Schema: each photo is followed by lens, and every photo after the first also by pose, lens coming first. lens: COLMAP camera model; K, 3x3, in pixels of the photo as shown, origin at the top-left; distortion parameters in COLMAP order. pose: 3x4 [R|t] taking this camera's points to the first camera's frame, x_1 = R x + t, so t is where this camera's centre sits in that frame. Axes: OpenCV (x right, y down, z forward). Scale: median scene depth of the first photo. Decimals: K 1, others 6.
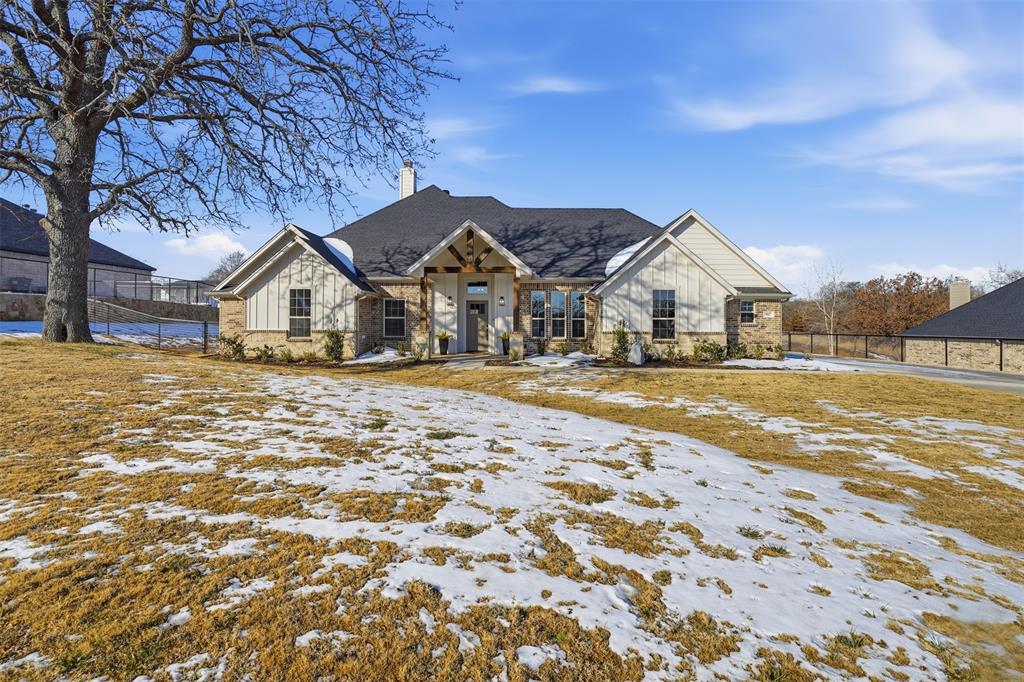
lens RADIAL K [[476.7, 0, 512.0], [0, 476.7, 341.0], [0, 0, 1]] dist [-0.043563, 0.000847]
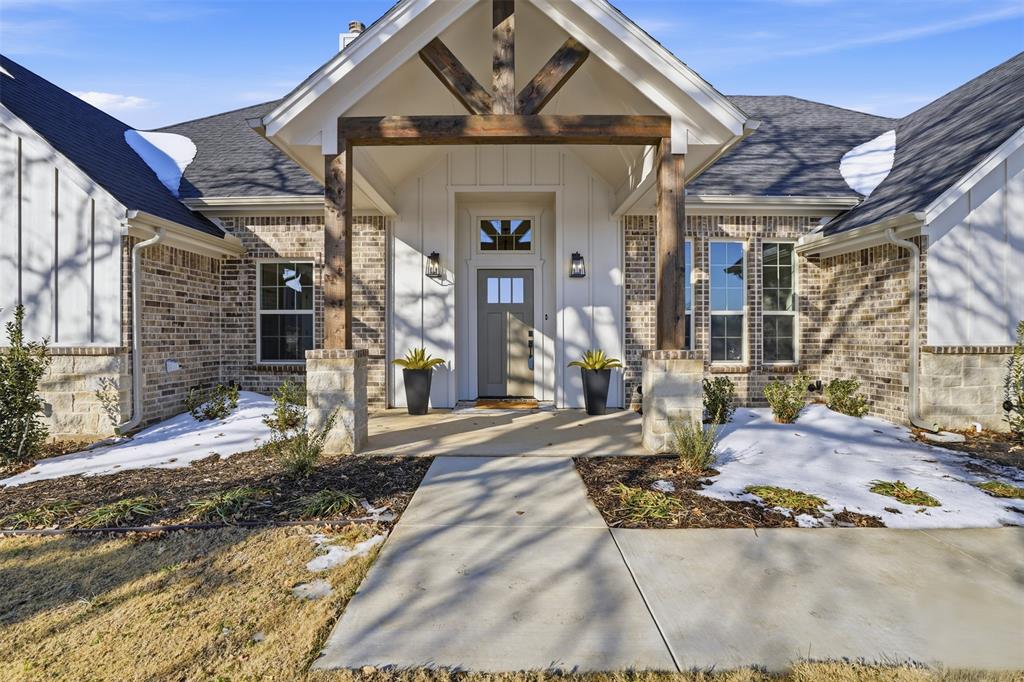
lens RADIAL K [[476.7, 0, 512.0], [0, 476.7, 341.0], [0, 0, 1]] dist [-0.043563, 0.000847]
pose [[0.999898, -0.008828, 0.011194, -0.076134], [0.009153, 0.999530, -0.029263, -0.013566], [-0.010930, 0.029363, 0.999509, 0.640155]]
